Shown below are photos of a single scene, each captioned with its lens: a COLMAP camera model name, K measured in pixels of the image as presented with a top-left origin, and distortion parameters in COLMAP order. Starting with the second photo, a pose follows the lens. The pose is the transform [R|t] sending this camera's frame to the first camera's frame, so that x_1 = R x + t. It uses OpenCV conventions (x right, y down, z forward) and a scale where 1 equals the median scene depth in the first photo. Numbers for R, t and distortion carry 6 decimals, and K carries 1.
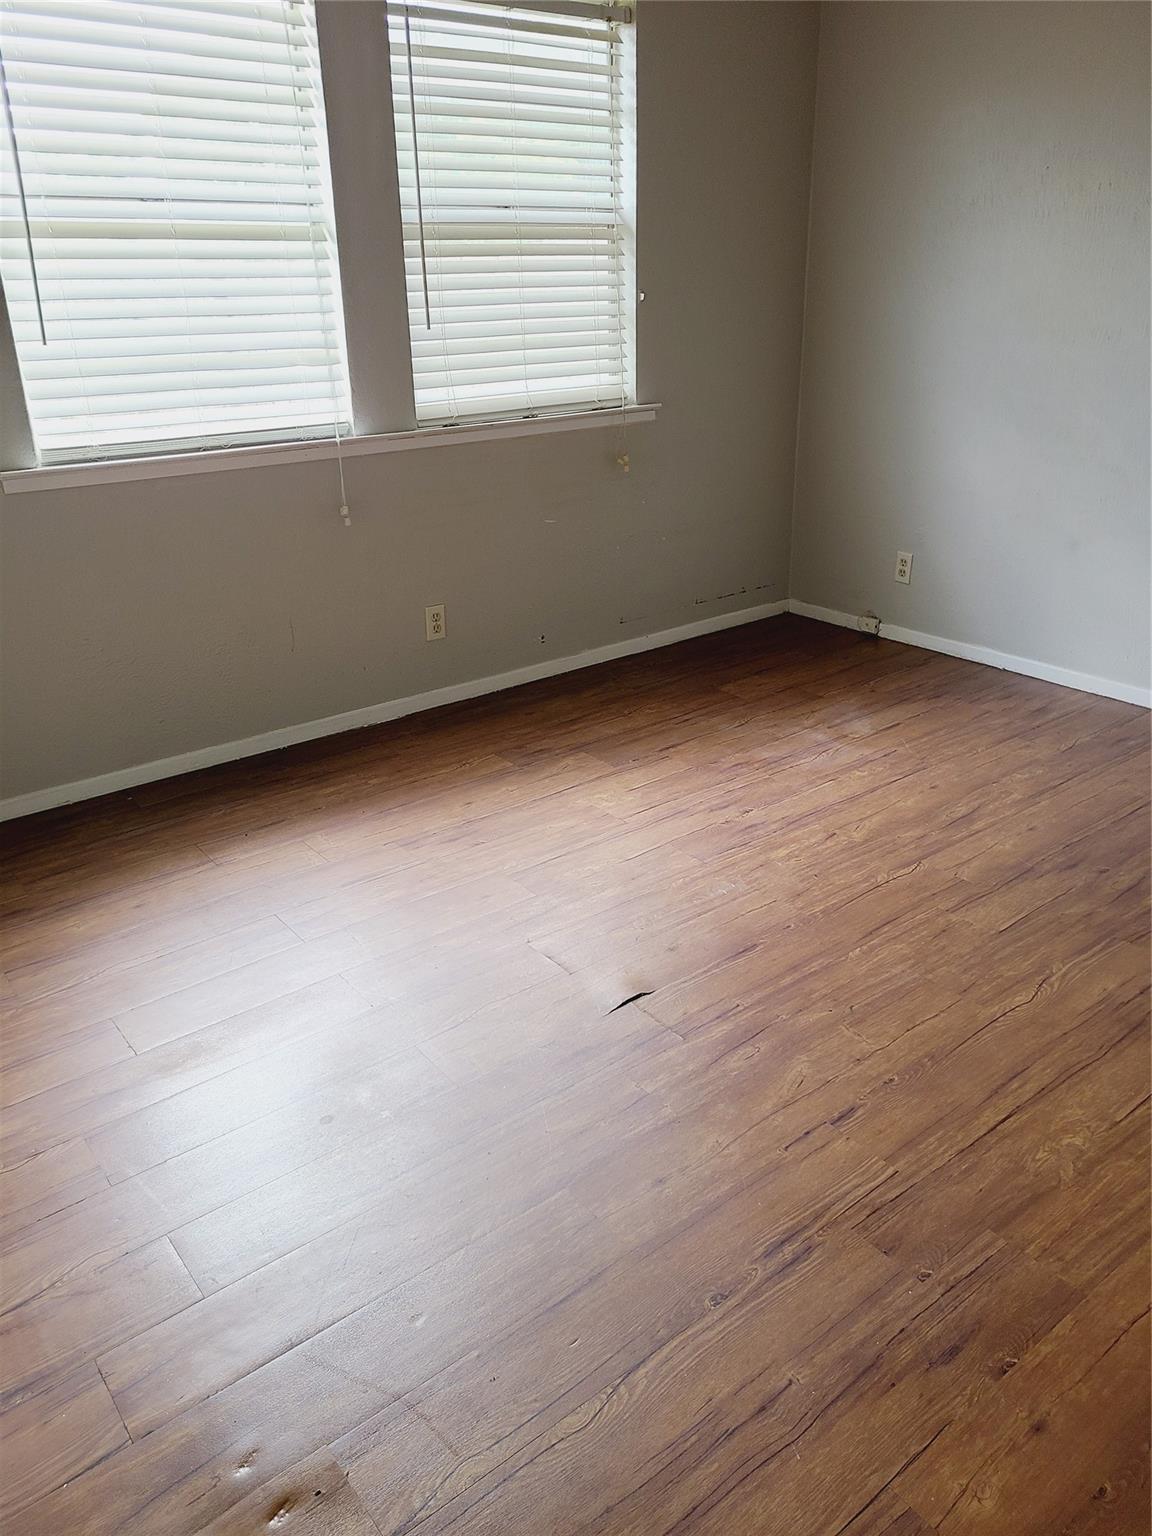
lens RADIAL K [[1145.5, 0, 581.7], [0, 1145.5, 748.8], [0, 0, 1]] dist [0.069201, -0.043520]
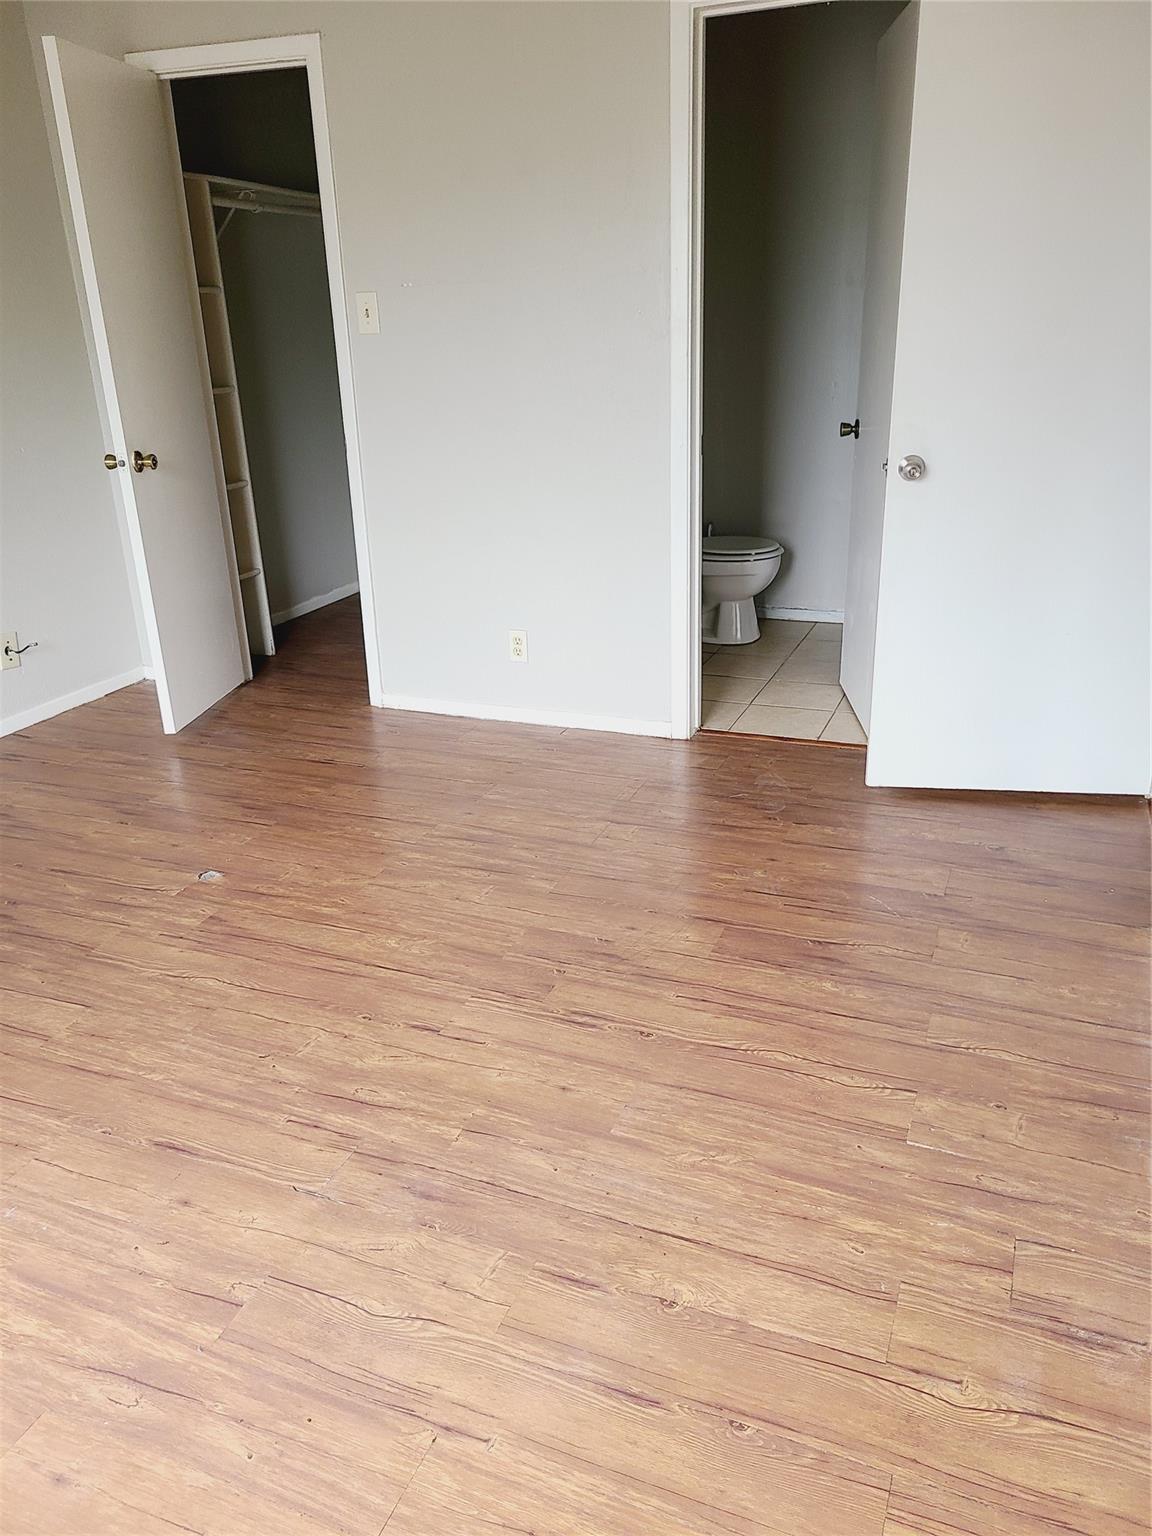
lens RADIAL K [[1145.5, 0, 581.7], [0, 1145.5, 748.8], [0, 0, 1]] dist [0.069201, -0.043520]
pose [[-0.488126, -0.281239, 0.826219, -0.752267], [0.364267, 0.794617, 0.485689, -0.431778], [-0.793122, 0.538041, -0.285427, 1.044542]]
